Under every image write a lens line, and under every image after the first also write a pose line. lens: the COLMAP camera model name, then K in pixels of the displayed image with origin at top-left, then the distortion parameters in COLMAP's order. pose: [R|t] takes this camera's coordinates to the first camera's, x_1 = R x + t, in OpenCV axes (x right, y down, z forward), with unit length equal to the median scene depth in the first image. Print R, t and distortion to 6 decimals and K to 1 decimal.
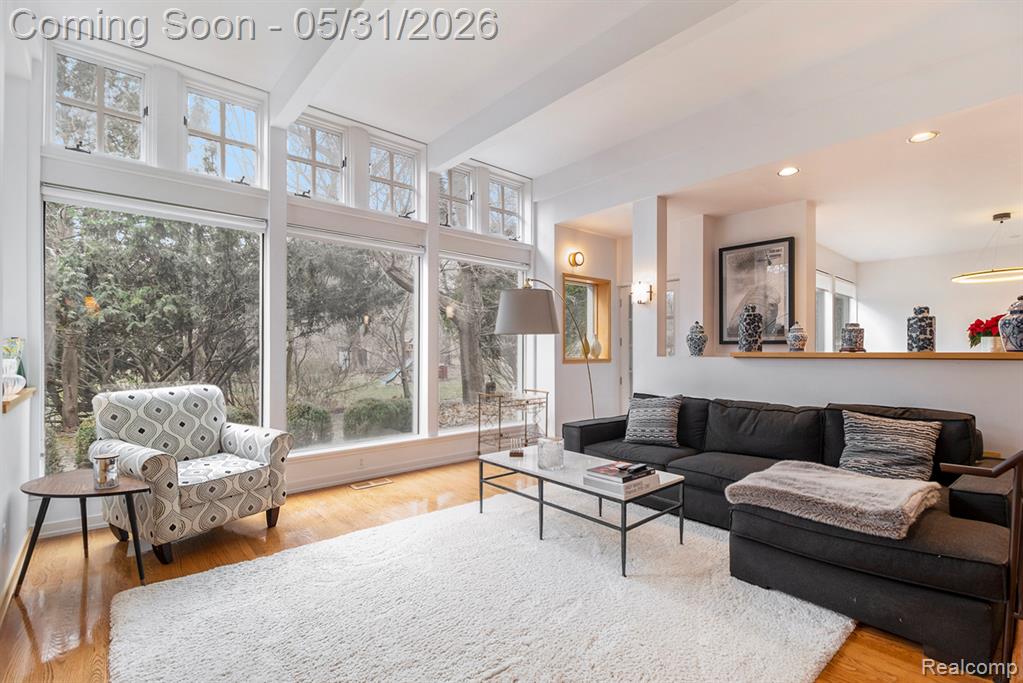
lens RADIAL K [[468.2, 0, 513.6], [0, 468.2, 339.4], [0, 0, 1]] dist [0.002779, 0.000601]
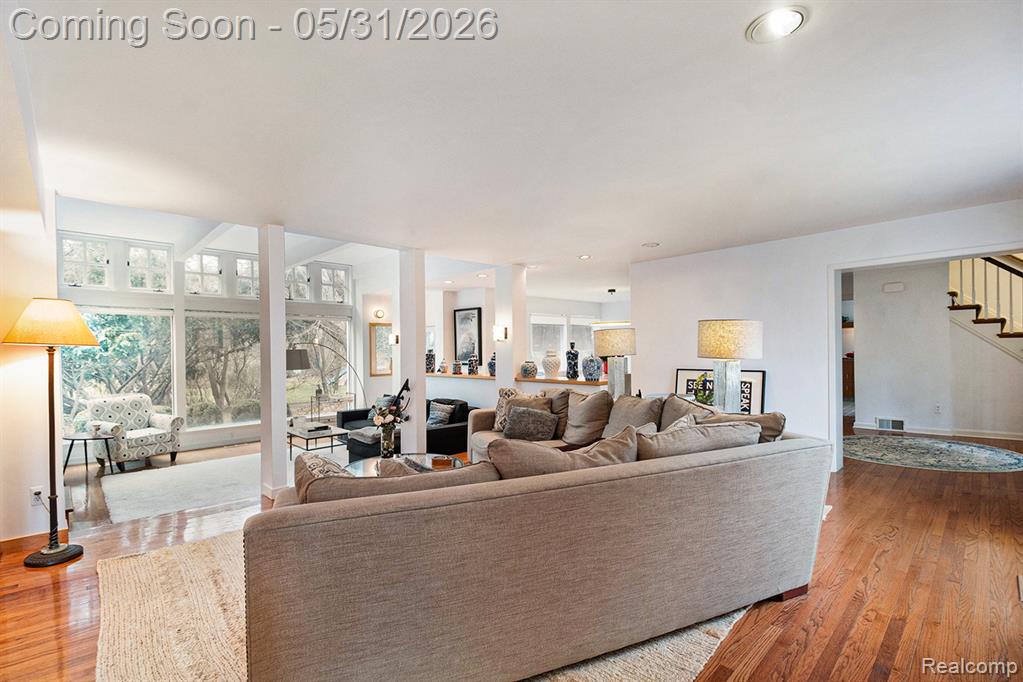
lens RADIAL K [[462.3, 0, 513.8], [0, 462.3, 341.5], [0, 0, 1]] dist [-0.009212, -0.000169]
pose [[0.997963, -0.012360, 0.062585, 0.857511], [0.011831, 0.999891, 0.008818, -0.137442], [-0.062687, -0.008060, 0.998001, -1.120130]]
